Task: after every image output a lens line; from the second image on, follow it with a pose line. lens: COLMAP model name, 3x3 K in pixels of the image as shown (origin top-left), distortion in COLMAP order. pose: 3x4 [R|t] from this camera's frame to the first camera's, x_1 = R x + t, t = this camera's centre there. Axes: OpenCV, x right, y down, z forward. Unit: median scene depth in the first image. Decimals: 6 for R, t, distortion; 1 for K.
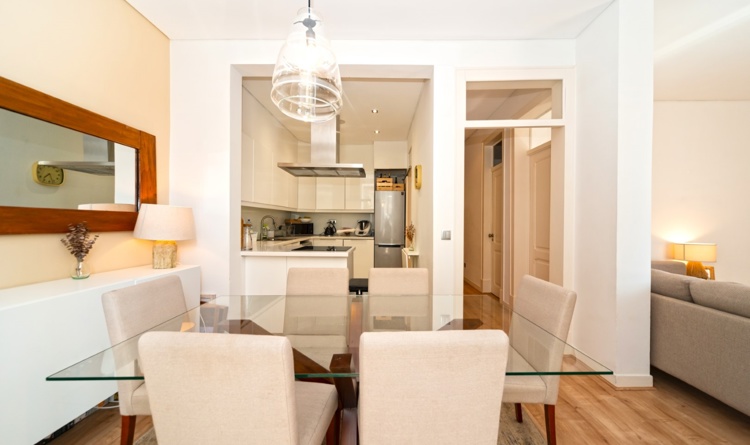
lens RADIAL K [[268.9, 0, 376.2], [0, 268.9, 225.2], [0, 0, 1]] dist [0.009762, 0.000163]
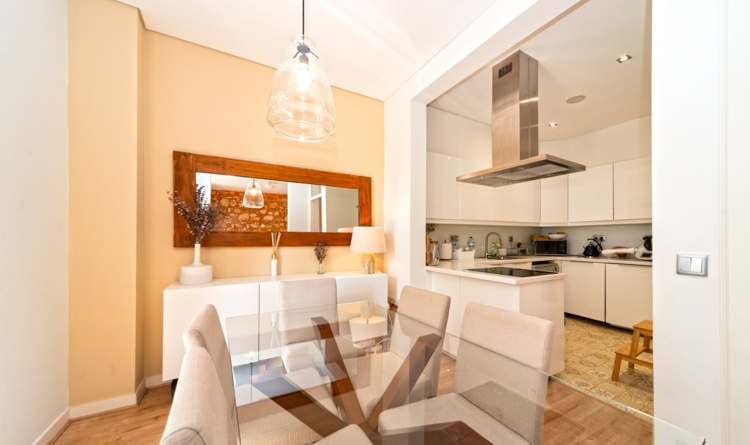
lens RADIAL K [[266.0, 0, 391.6], [0, 266.0, 240.4], [0, 0, 1]] dist [0.002767, -0.000841]
pose [[0.524258, -0.006229, -0.851536, 0.333349], [-0.003512, 0.999949, -0.009476, 0.004285], [0.851552, 0.007958, 0.524210, 0.325636]]
